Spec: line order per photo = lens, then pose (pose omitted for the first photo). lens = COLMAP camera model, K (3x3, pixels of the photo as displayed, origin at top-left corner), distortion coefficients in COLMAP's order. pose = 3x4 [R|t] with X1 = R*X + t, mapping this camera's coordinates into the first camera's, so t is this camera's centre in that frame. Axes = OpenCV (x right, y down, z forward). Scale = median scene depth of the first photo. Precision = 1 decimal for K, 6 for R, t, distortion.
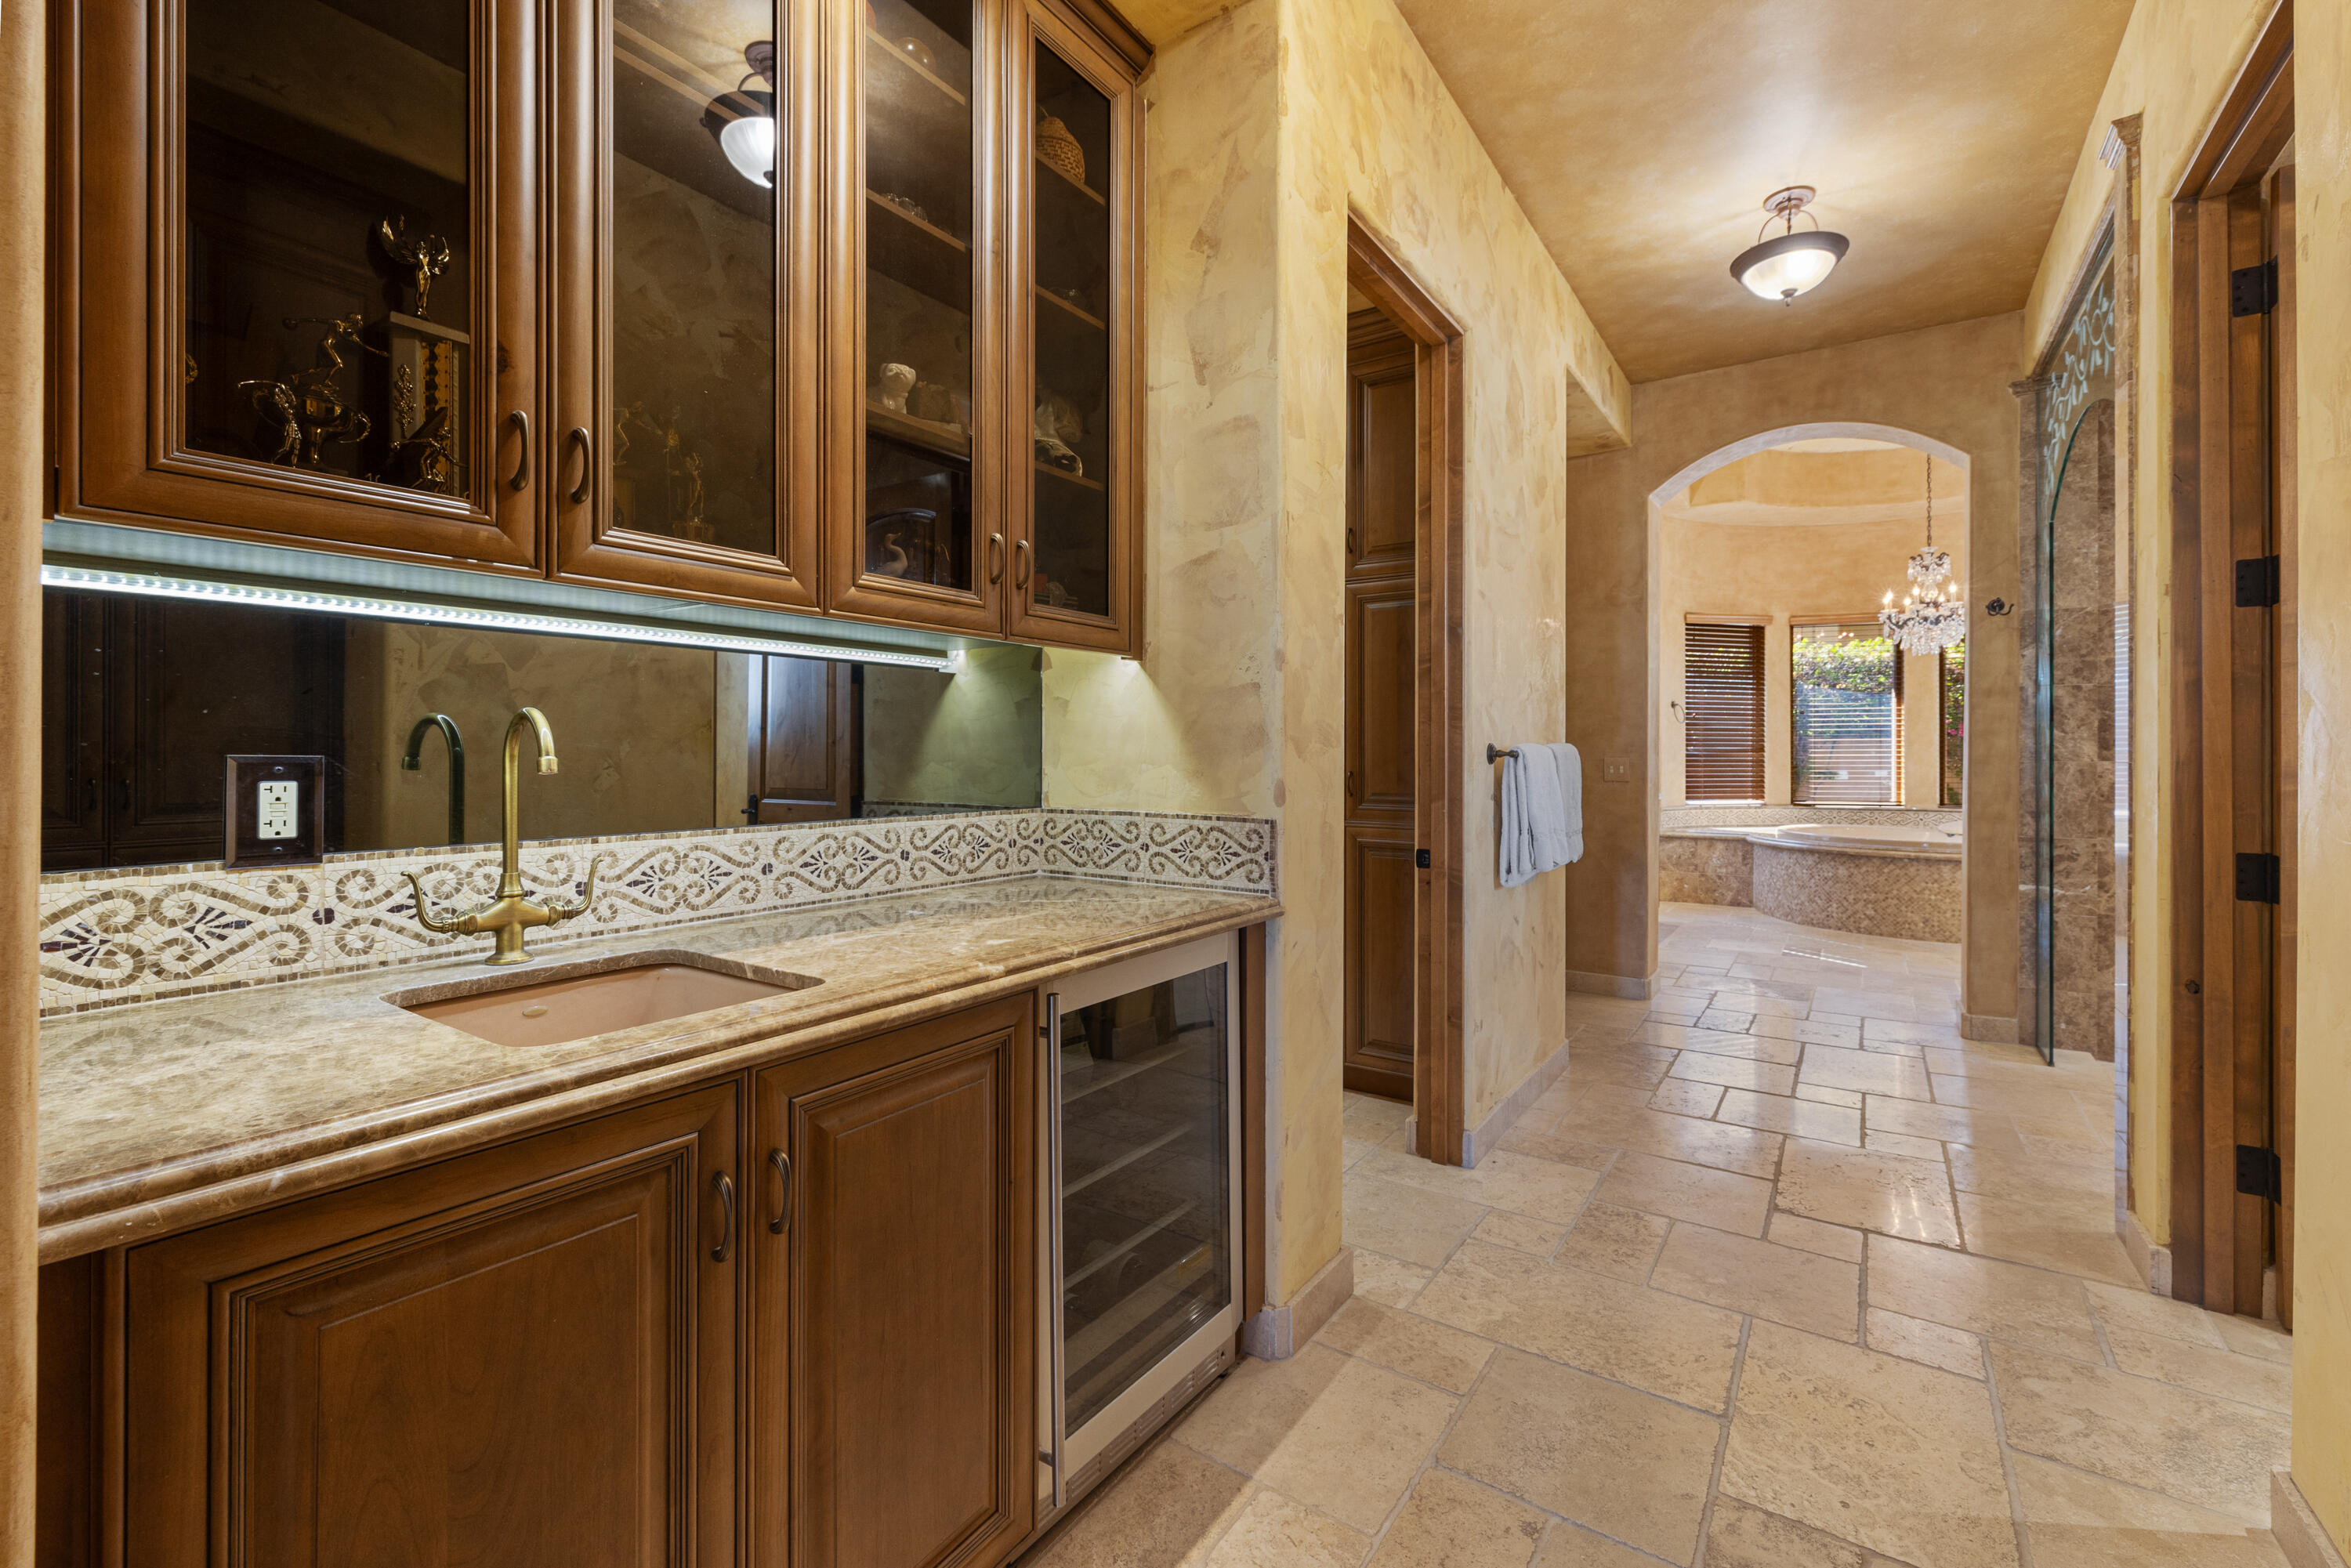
lens RADIAL K [[1007.0, 0, 1165.0], [0, 1007.0, 771.4], [0, 0, 1]] dist [0.002025, -0.000027]
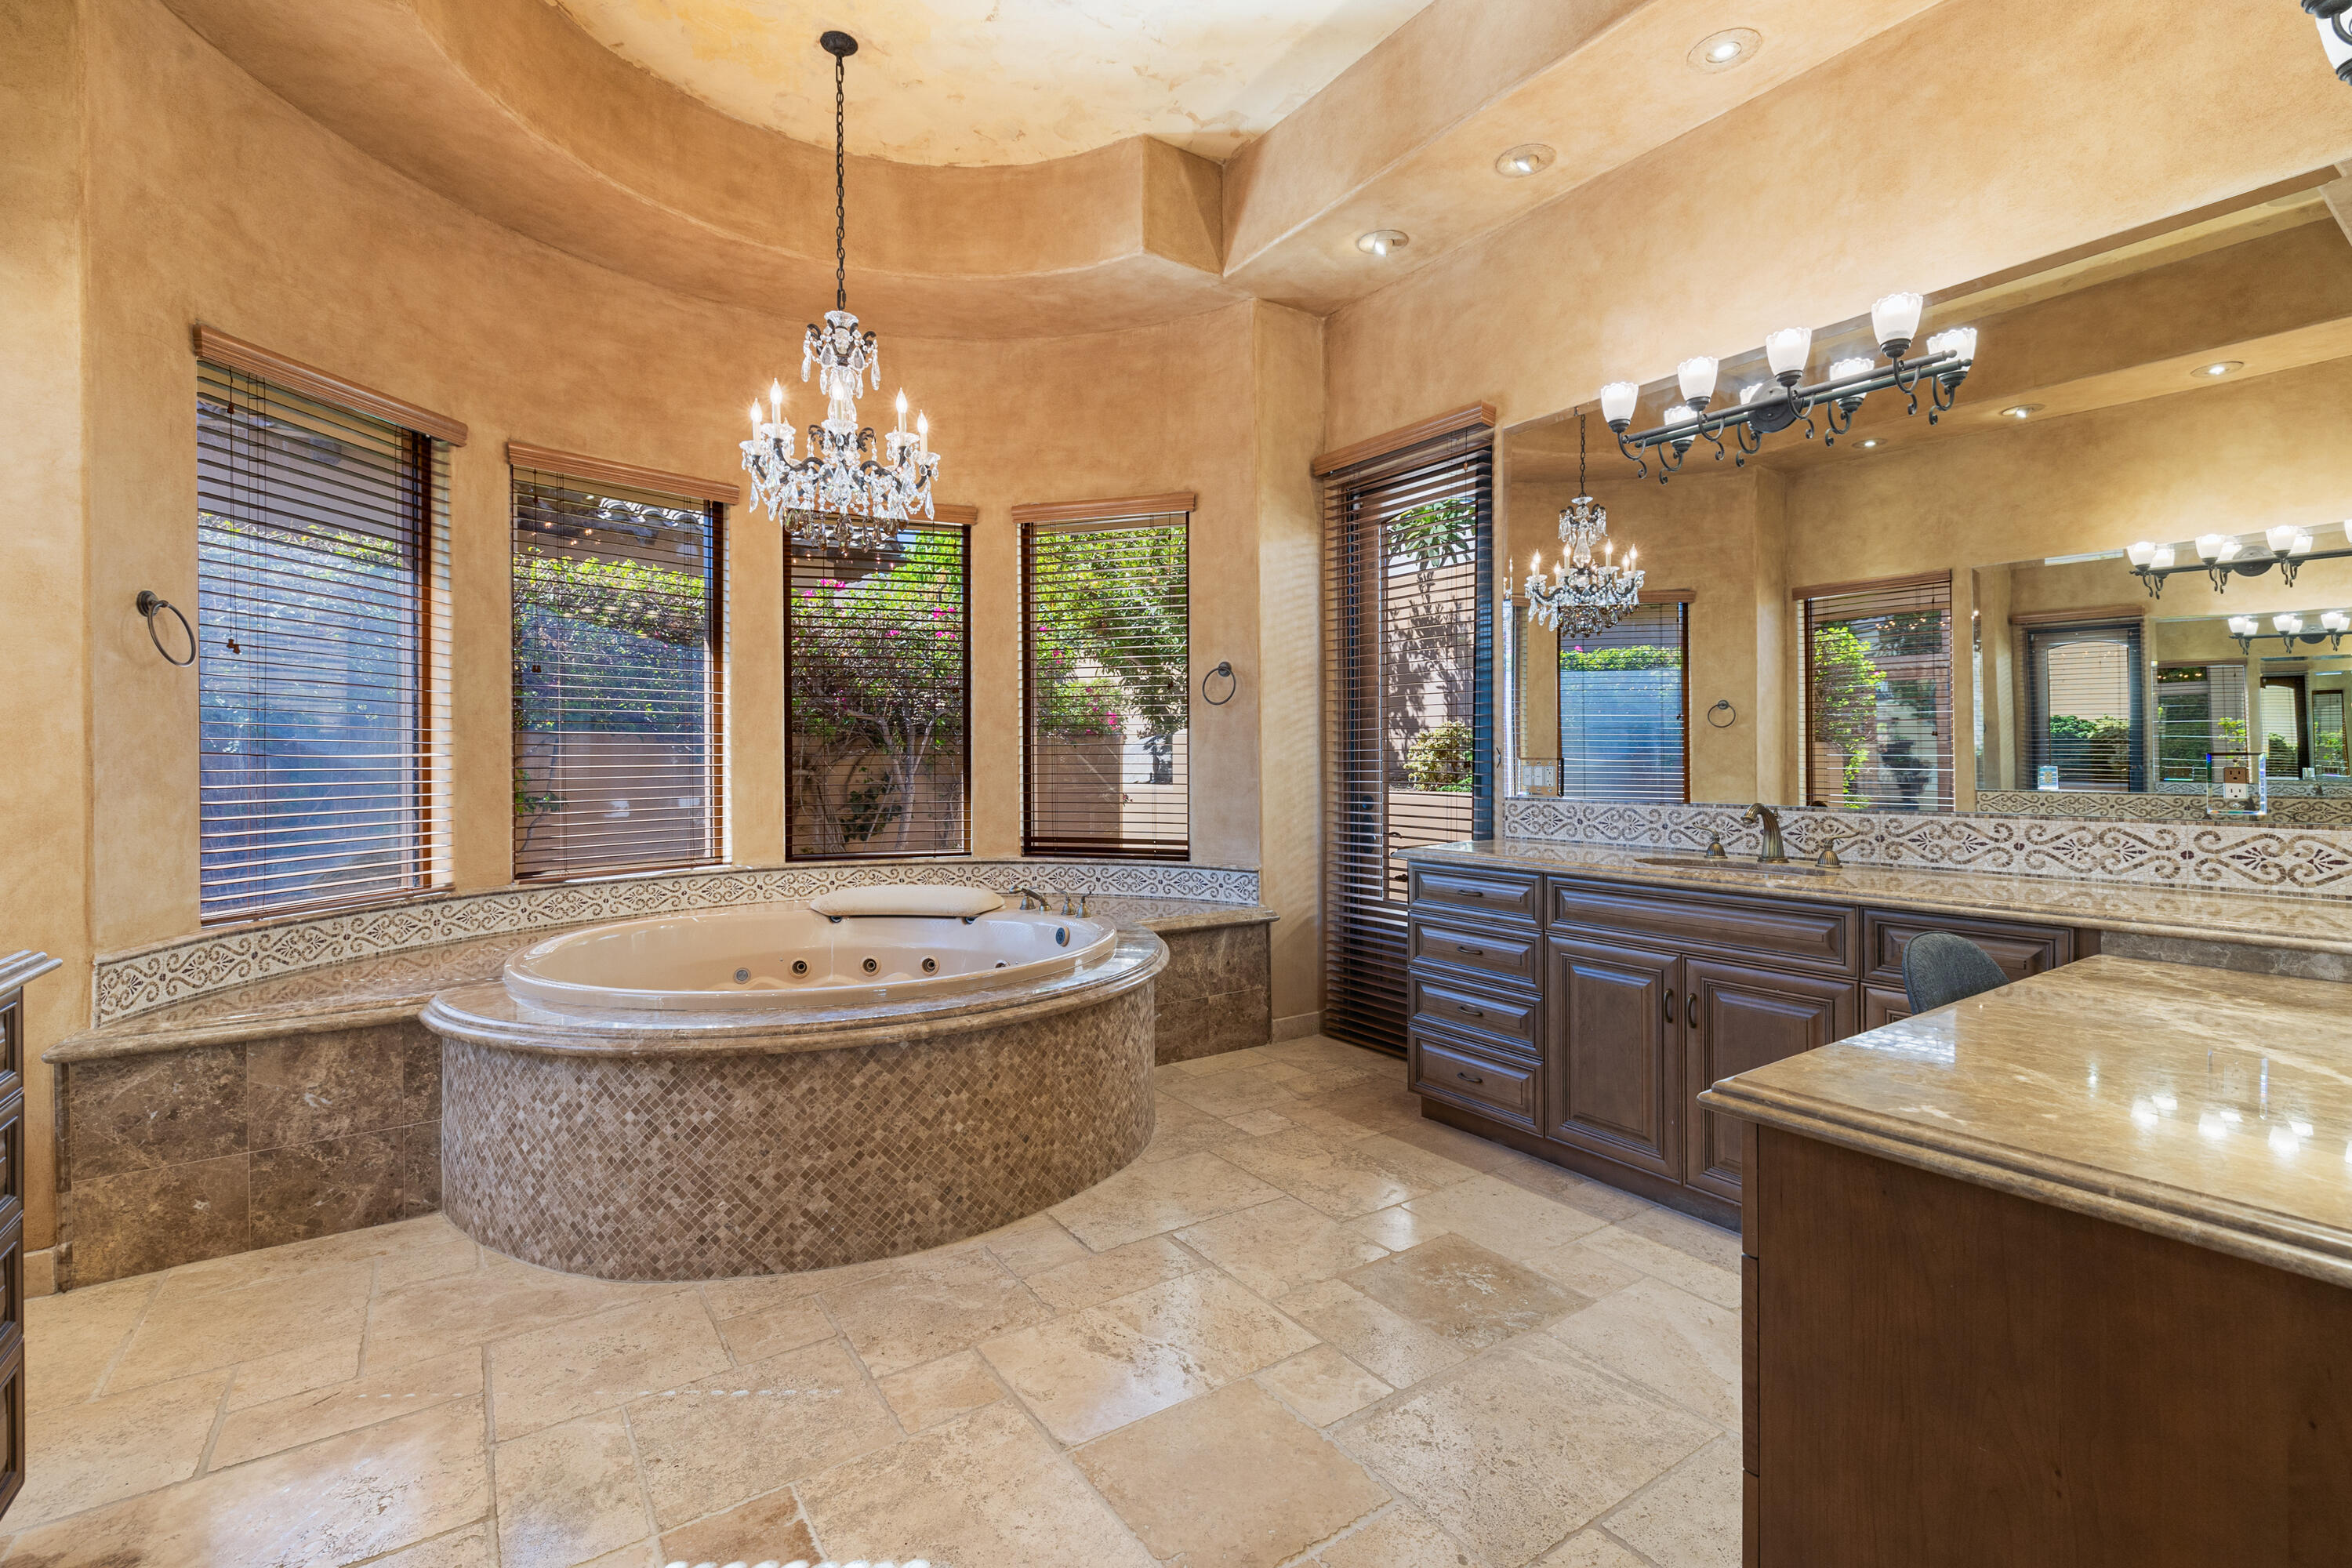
lens RADIAL K [[1007.4, 0, 1173.8], [0, 1007.4, 750.0], [0, 0, 1]] dist [0.002025, -0.000027]
pose [[0.344509, 0.006799, 0.938758, 0.338839], [0.021401, 0.999657, -0.015094, -0.011832], [-0.938539, 0.025291, 0.344245, 0.630231]]
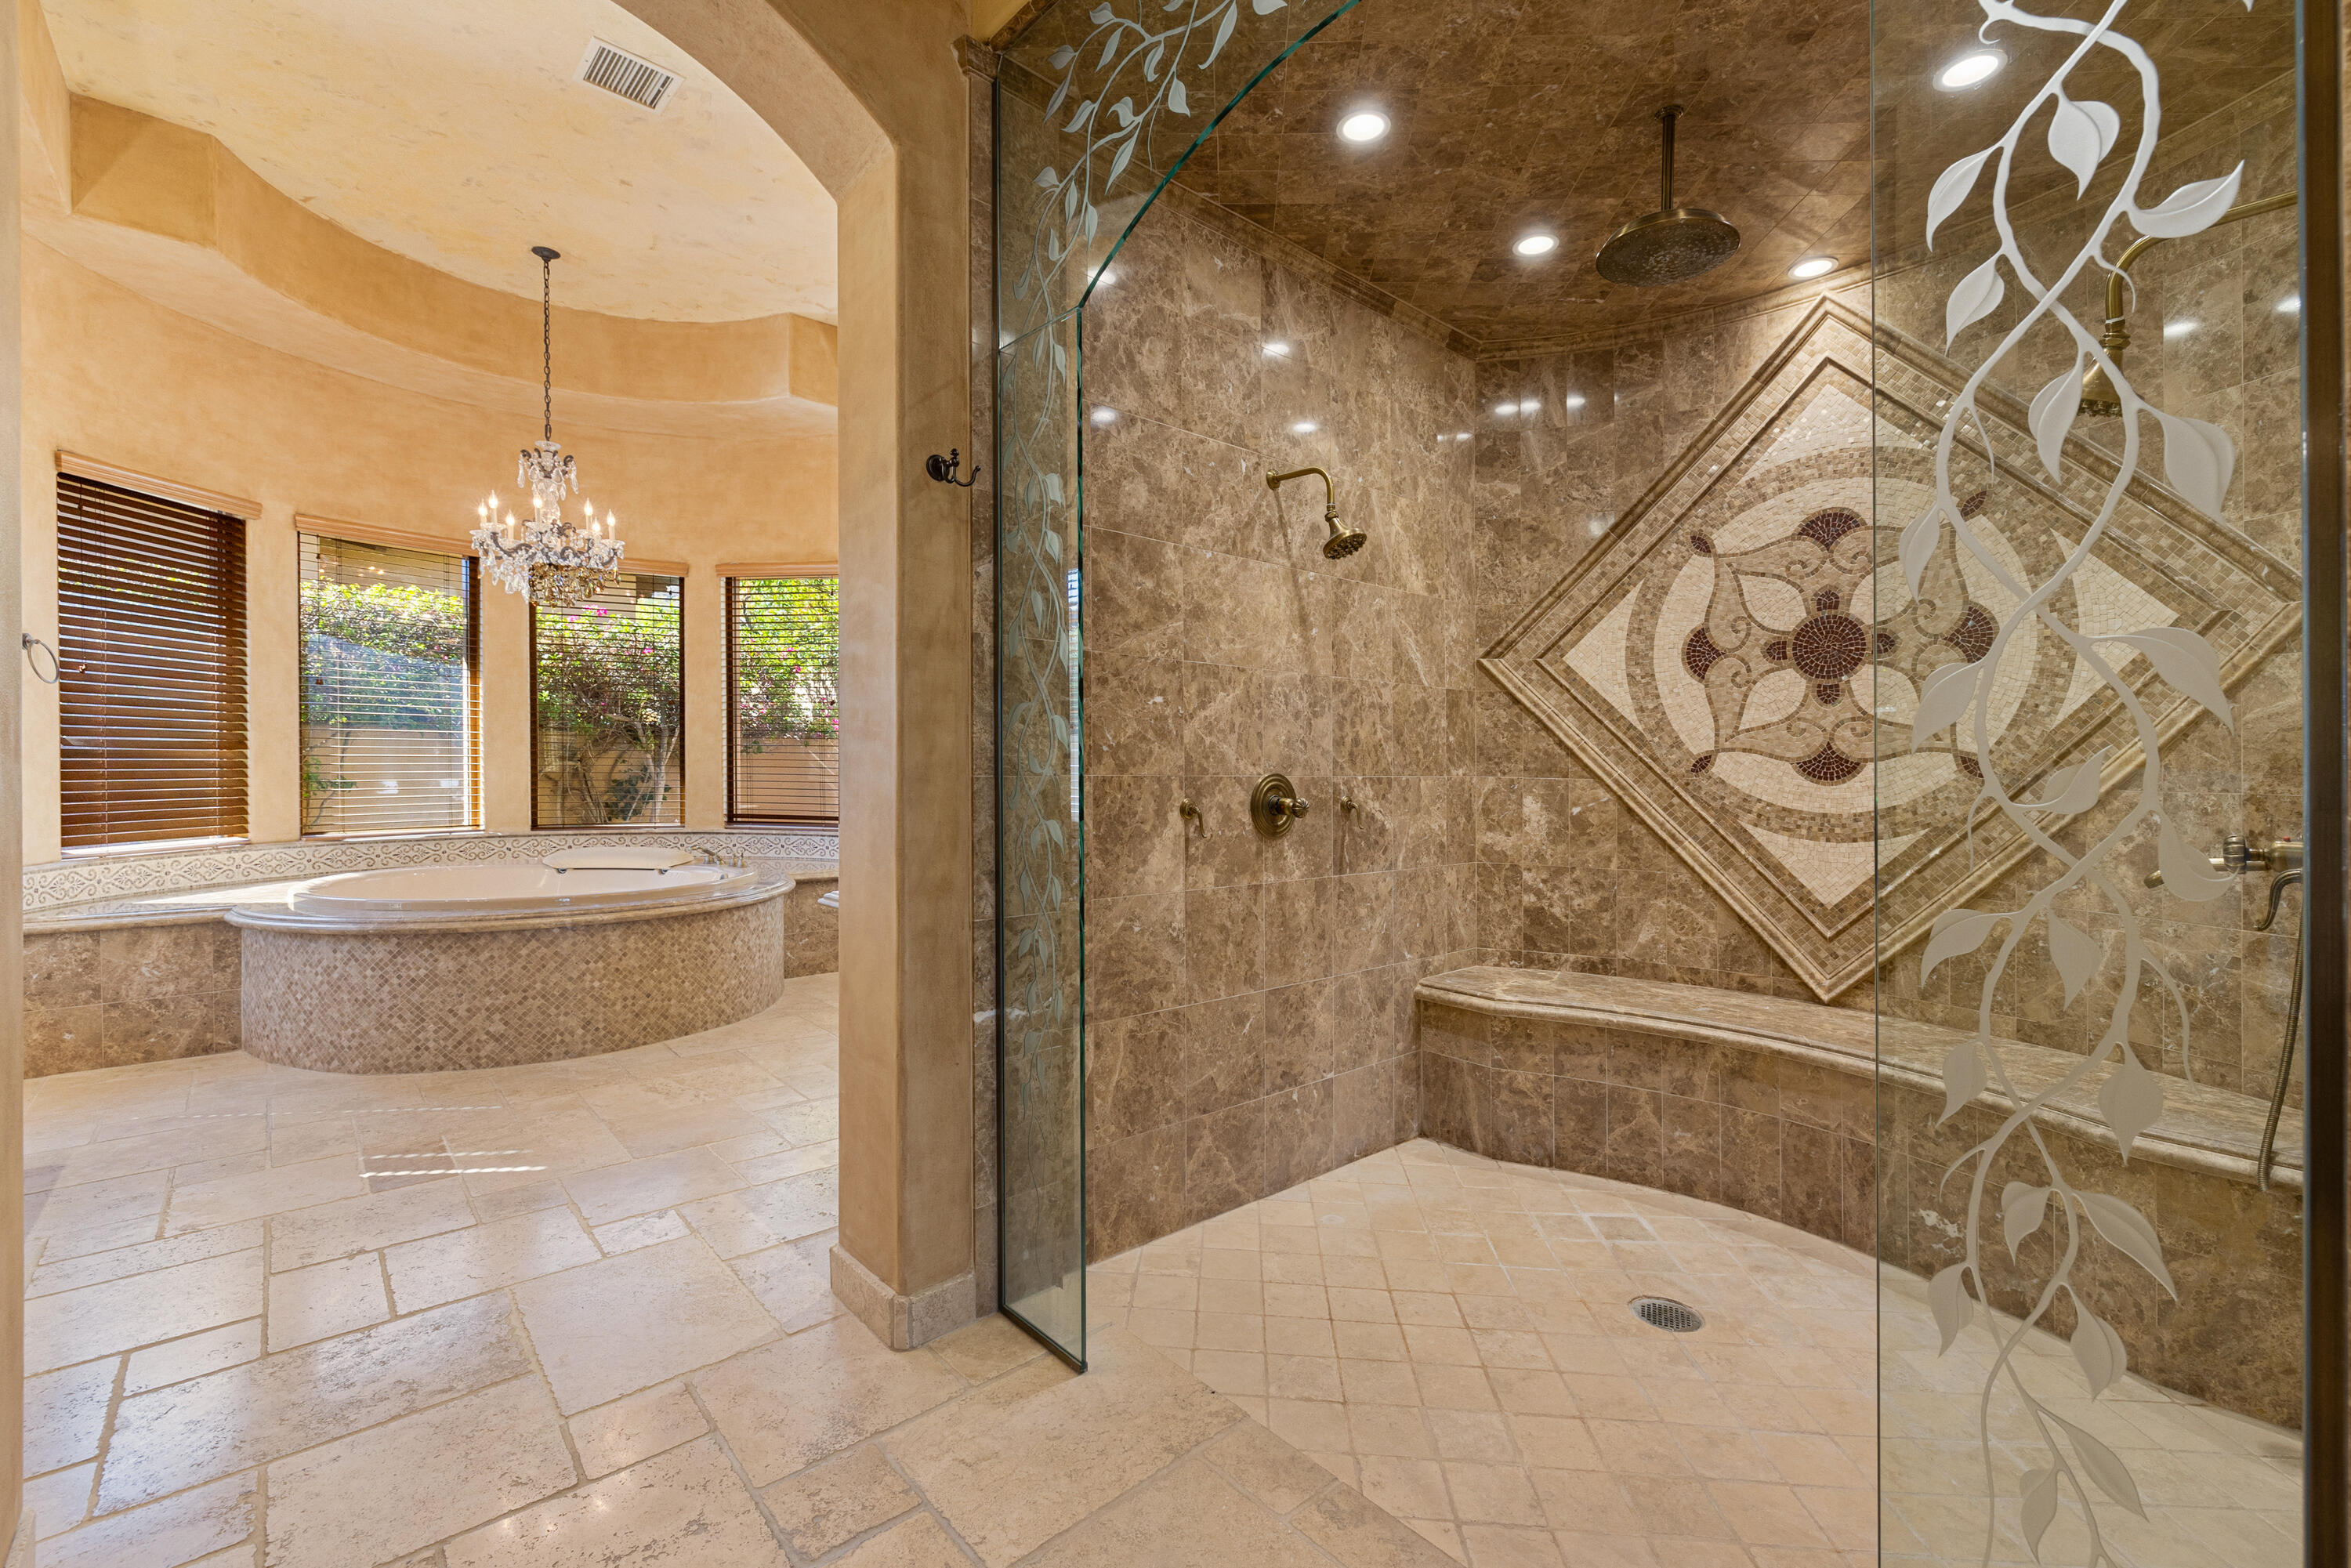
lens RADIAL K [[1007.0, 0, 1169.4], [0, 1007.0, 770.9], [0, 0, 1]] dist [0.002025, -0.000027]
pose [[0.237052, -0.008043, 0.971464, 0.191033], [0.006224, 0.999958, 0.006760, -0.008266], [-0.971477, 0.004444, 0.237092, 0.405532]]
